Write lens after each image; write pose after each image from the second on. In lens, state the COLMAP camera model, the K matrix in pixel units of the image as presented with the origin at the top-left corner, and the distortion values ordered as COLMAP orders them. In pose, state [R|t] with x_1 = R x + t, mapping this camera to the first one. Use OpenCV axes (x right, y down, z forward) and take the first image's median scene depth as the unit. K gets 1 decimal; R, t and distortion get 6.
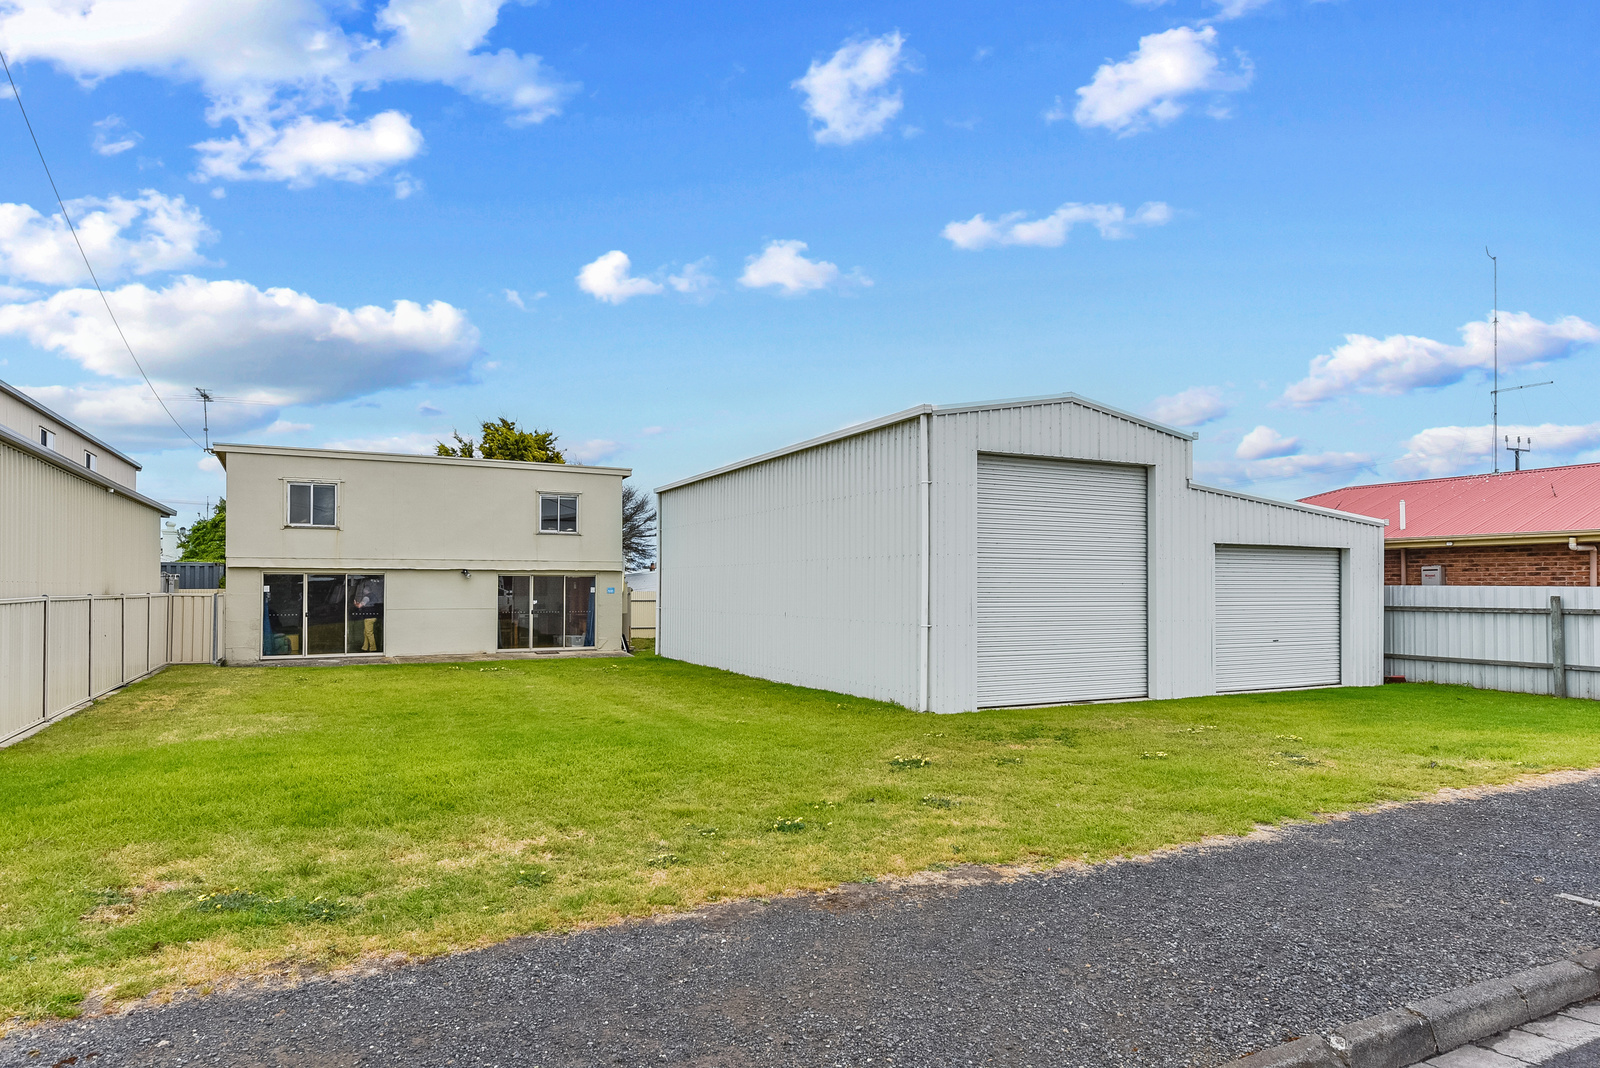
lens RADIAL K [[914.4, 0, 784.5], [0, 914.4, 588.6], [0, 0, 1]] dist [0.012391, -0.001949]
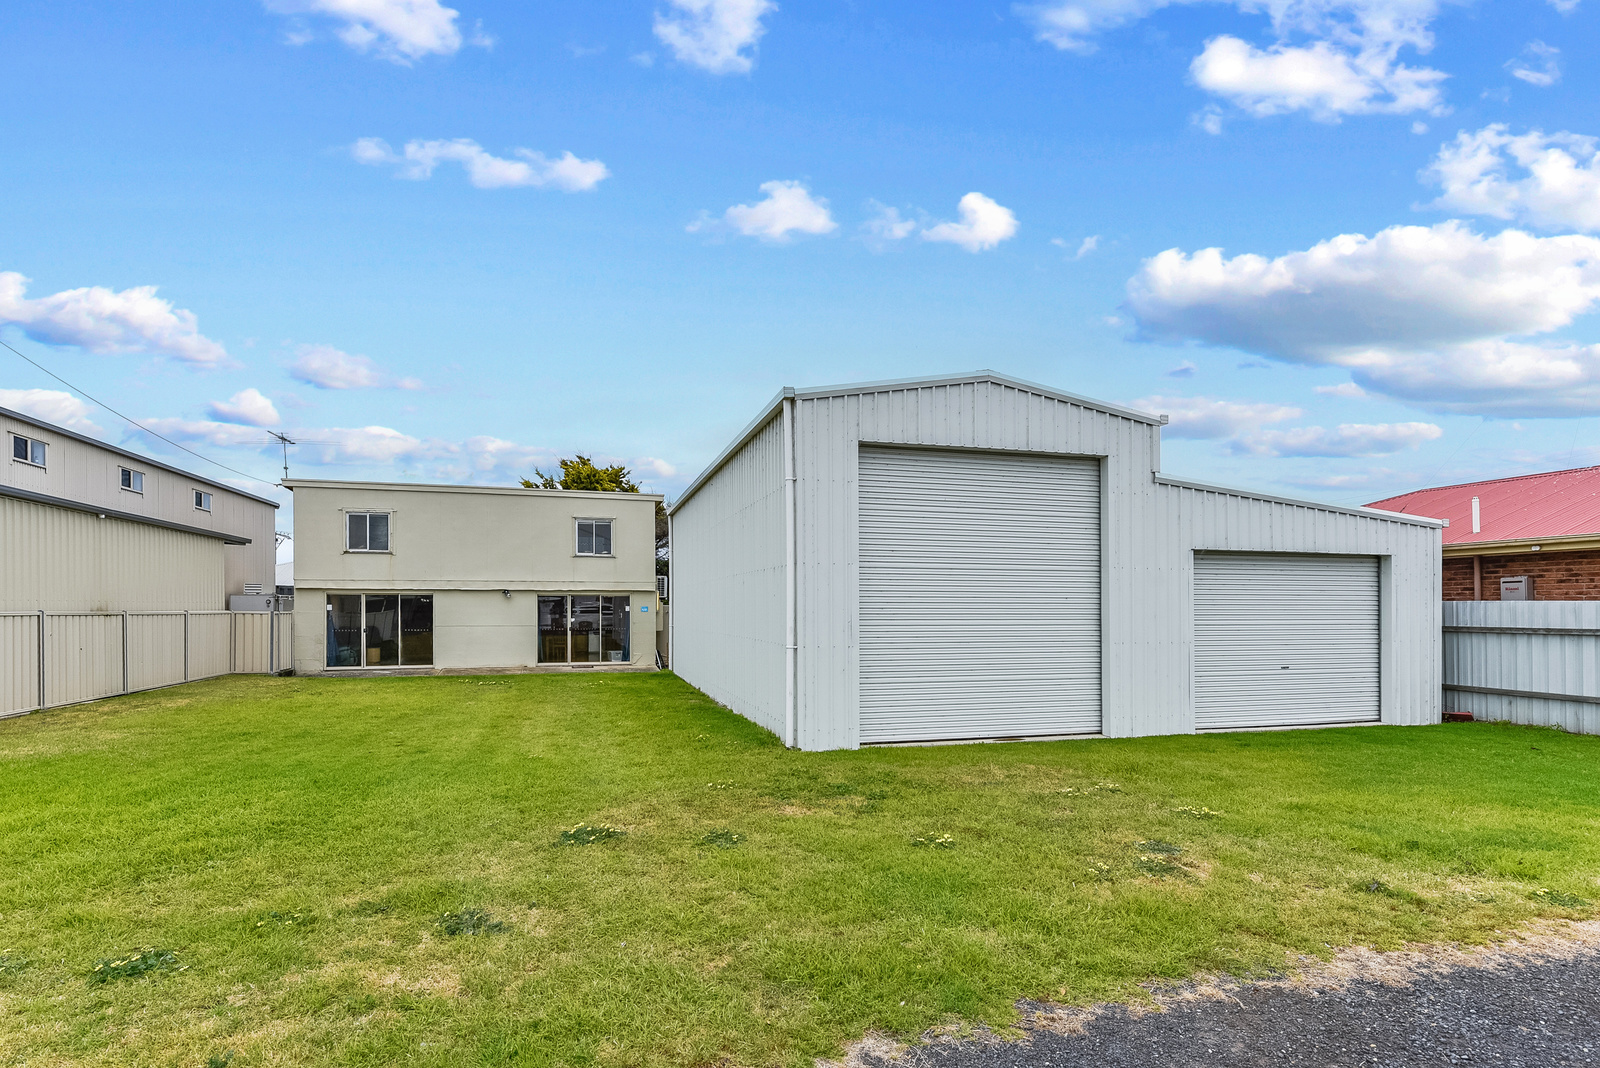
lens RADIAL K [[777.9, 0, 787.5], [0, 777.9, 608.6], [0, 0, 1]] dist [0.004266, 0.001837]
pose [[0.982000, -0.000467, -0.188880, 0.217755], [0.000203, 0.999999, -0.001416, 0.004227], [0.188881, 0.001352, 0.981999, 0.216391]]
